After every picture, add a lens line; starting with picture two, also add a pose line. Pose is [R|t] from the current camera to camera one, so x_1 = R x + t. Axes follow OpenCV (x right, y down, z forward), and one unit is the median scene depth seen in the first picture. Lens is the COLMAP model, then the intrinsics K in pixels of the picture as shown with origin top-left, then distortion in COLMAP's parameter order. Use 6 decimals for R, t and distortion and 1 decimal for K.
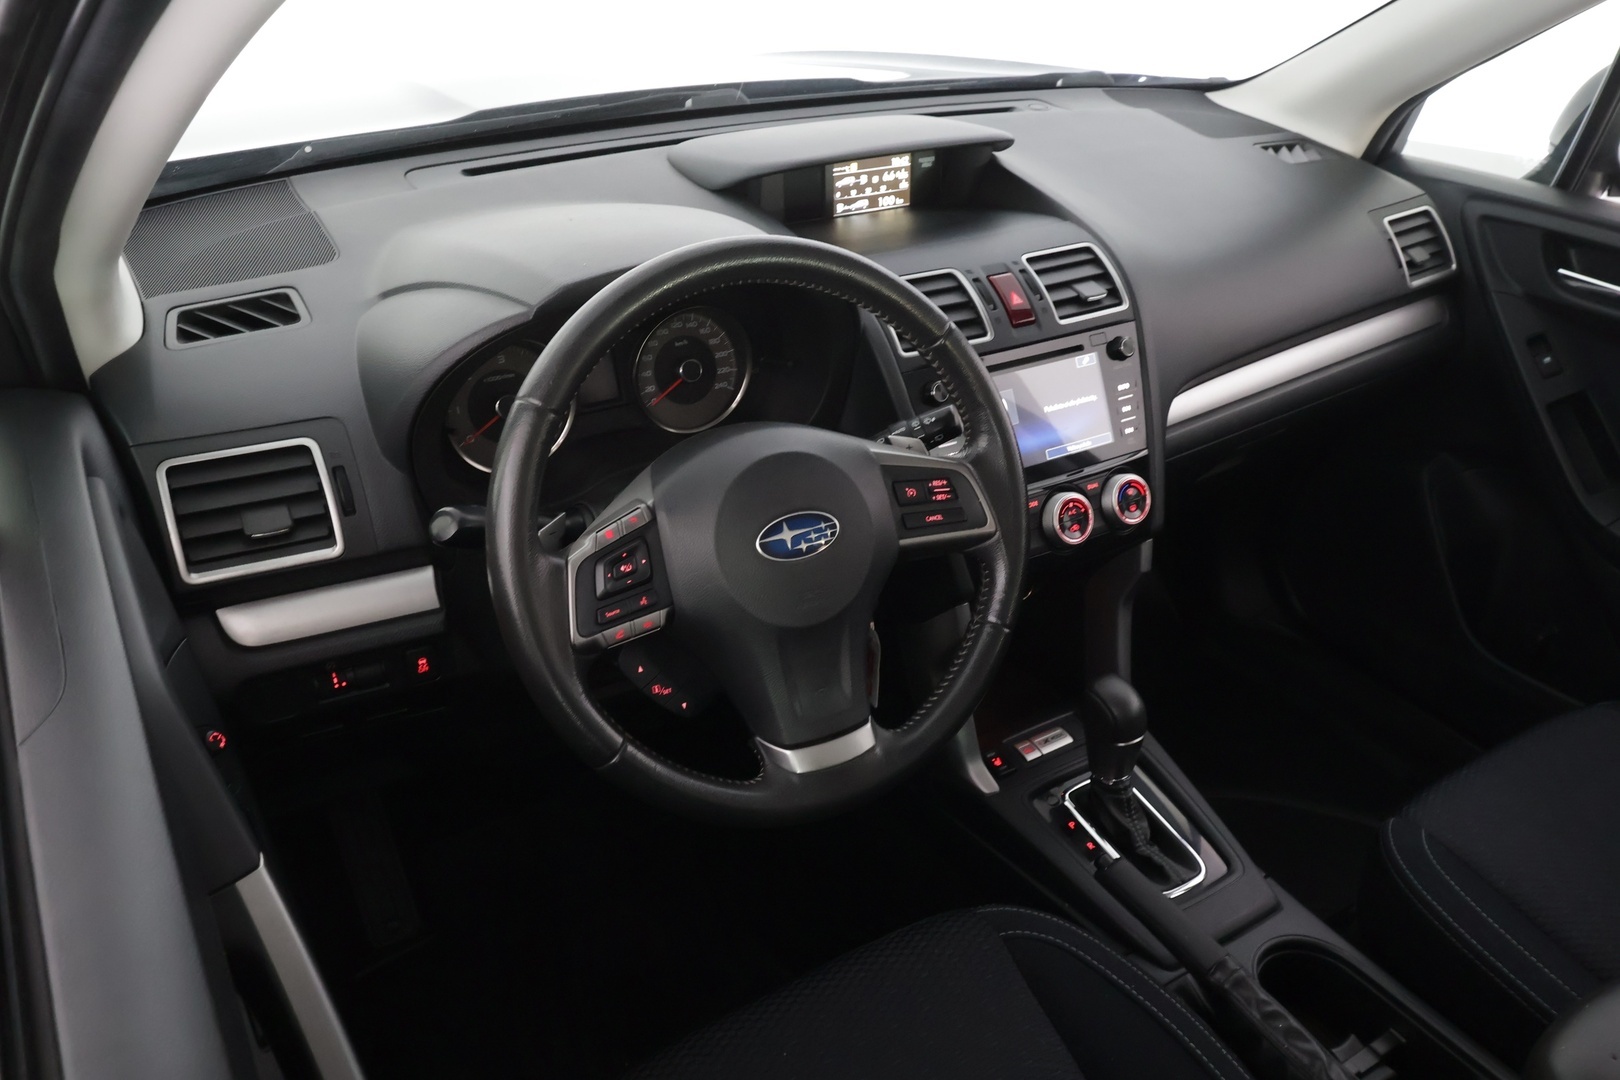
lens RADIAL K [[1342.2, 0, 810.4], [0, 1342.2, 474.5], [0, 0, 1]] dist [-0.006397, -0.003845]
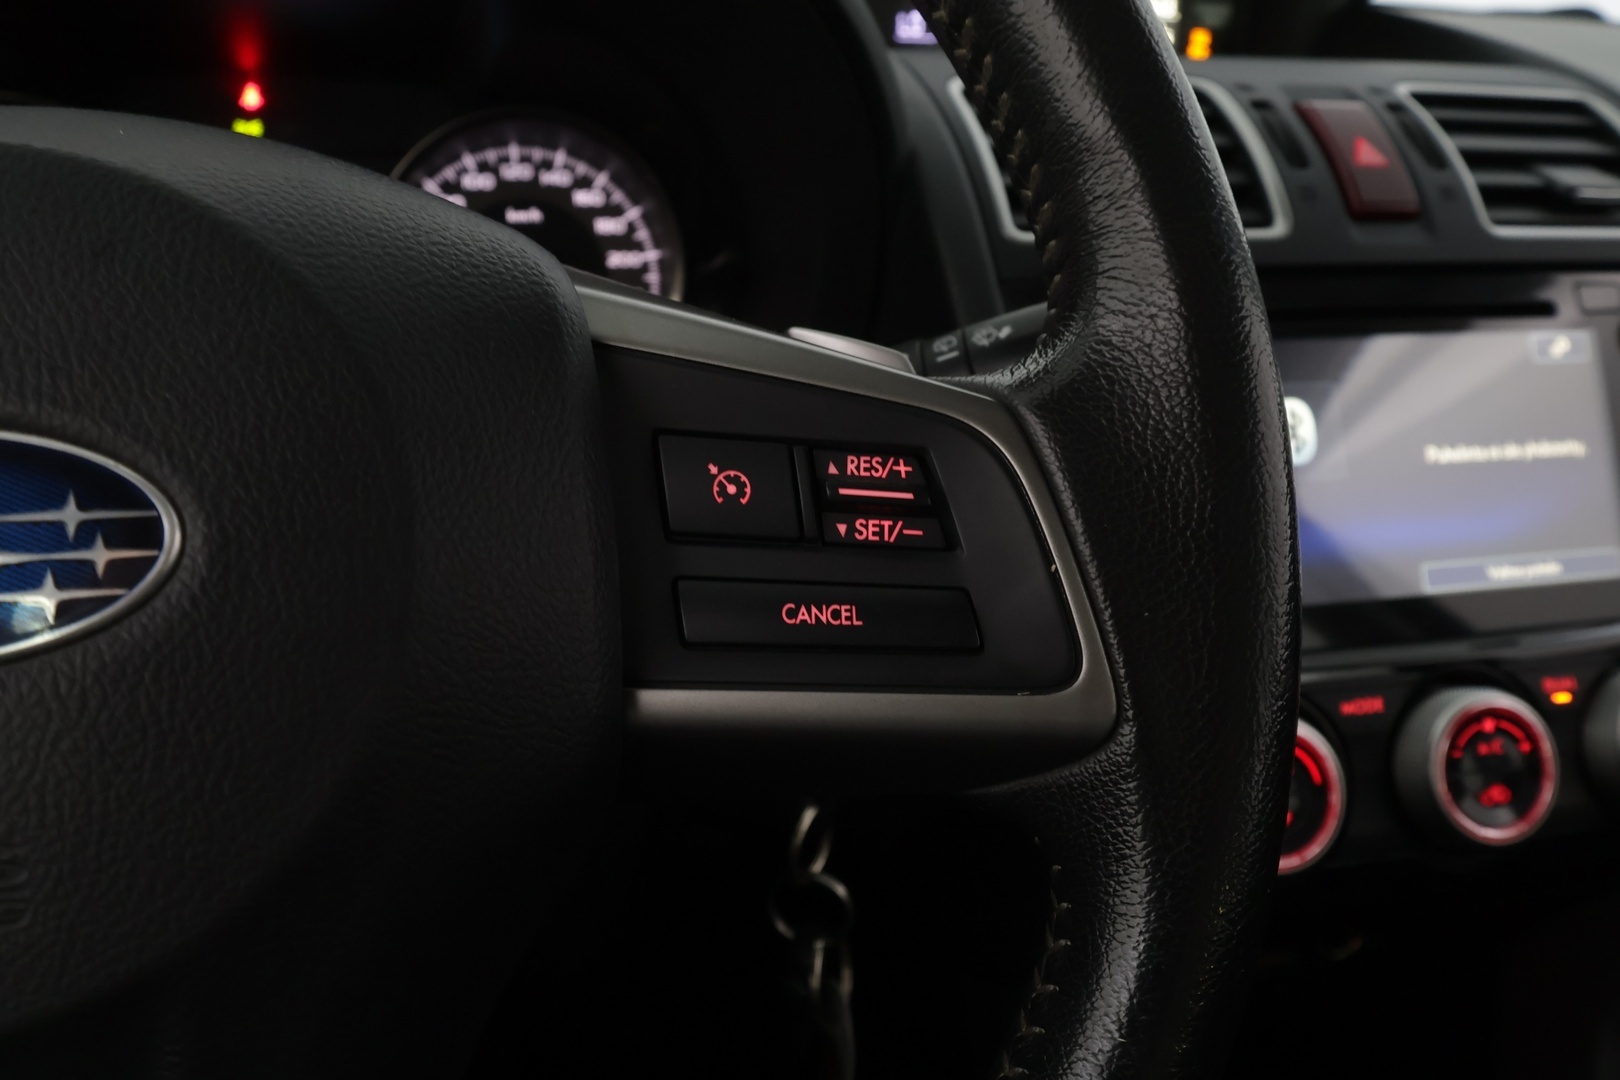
lens RADIAL K [[1170.9, 0, 856.7], [0, 1170.9, 538.6], [0, 0, 1]] dist [-0.000379, -0.000591]
pose [[0.950606, 0.100436, -0.293702, 0.138305], [-0.140938, 0.982705, -0.120112, 0.038320], [0.276559, 0.155573, 0.948321, 0.741515]]
